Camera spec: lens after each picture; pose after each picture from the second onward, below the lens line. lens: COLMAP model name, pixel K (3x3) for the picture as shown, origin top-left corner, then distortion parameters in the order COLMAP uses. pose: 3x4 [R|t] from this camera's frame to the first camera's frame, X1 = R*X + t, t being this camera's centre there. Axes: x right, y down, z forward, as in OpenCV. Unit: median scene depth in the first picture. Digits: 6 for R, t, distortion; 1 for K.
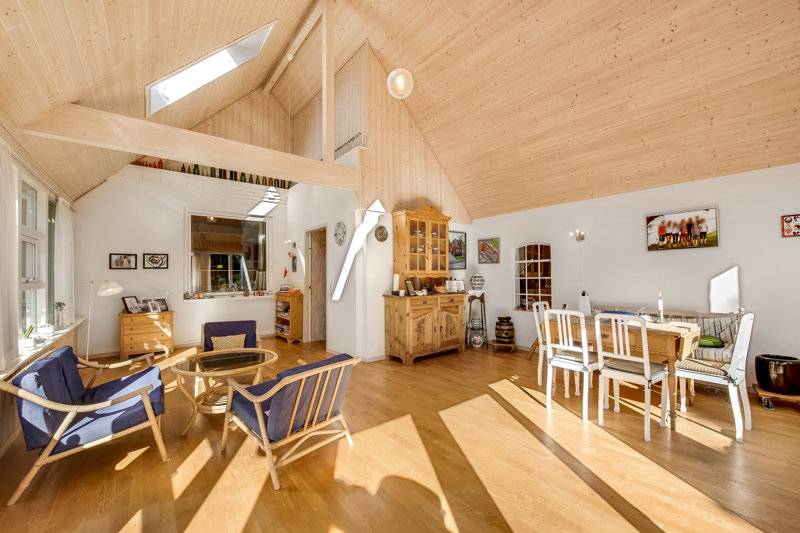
lens RADIAL K [[311.2, 0, 395.5], [0, 311.2, 273.2], [0, 0, 1]] dist [0.001270, 0.000038]
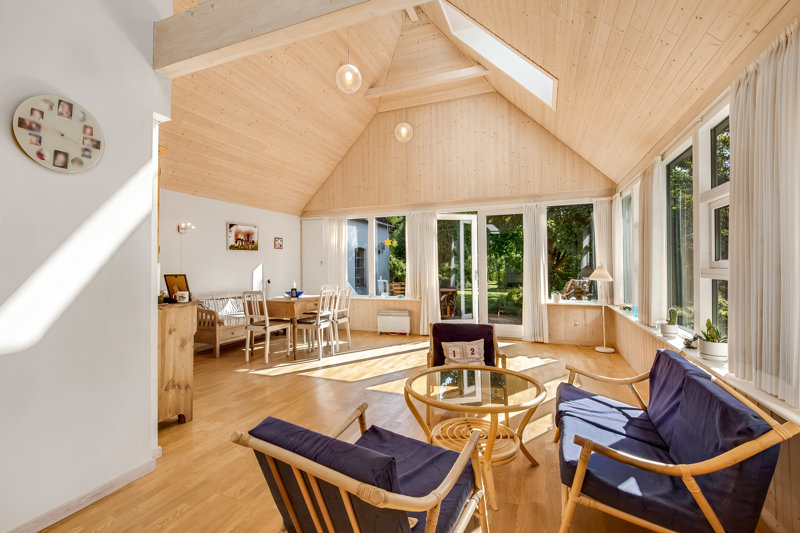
lens RADIAL K [[342.8, 0, 396.8], [0, 342.8, 266.7], [0, 0, 1]] dist [0.001015, 0.000065]
pose [[-0.480226, 0.005010, 0.877130, -0.859329], [-0.005933, 0.999942, -0.008959, 0.011324], [-0.877125, -0.009507, -0.480169, 1.156808]]
